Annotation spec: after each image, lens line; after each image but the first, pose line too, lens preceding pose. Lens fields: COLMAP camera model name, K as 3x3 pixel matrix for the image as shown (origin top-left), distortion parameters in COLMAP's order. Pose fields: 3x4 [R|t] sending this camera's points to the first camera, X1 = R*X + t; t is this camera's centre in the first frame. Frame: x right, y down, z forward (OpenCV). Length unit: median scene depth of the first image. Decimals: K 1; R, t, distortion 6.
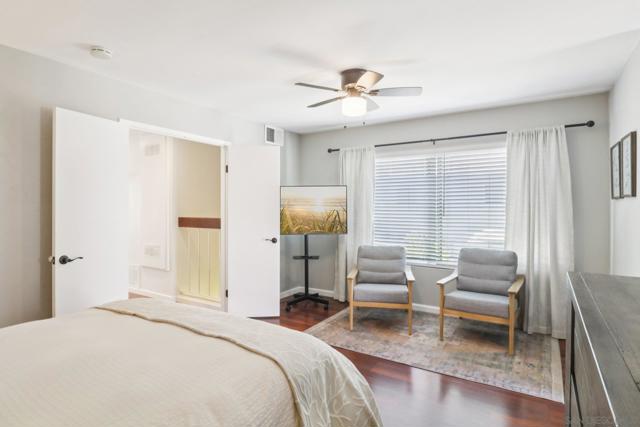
lens RADIAL K [[350.0, 0, 318.2], [0, 350.0, 210.9], [0, 0, 1]] dist [0.002550, -0.001315]
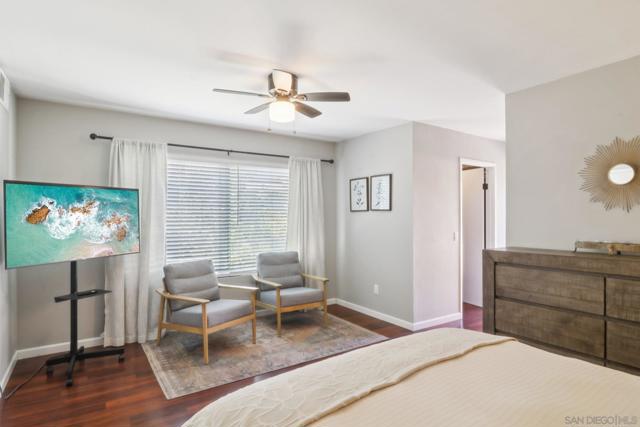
lens RADIAL K [[350.0, 0, 317.4], [0, 350.0, 216.6], [0, 0, 1]] dist [0.002550, -0.001315]
pose [[0.386396, -0.003982, 0.922324, -0.584005], [0.010286, 0.999947, 0.000008, -0.010431], [-0.922276, 0.009483, 0.386417, 0.429666]]
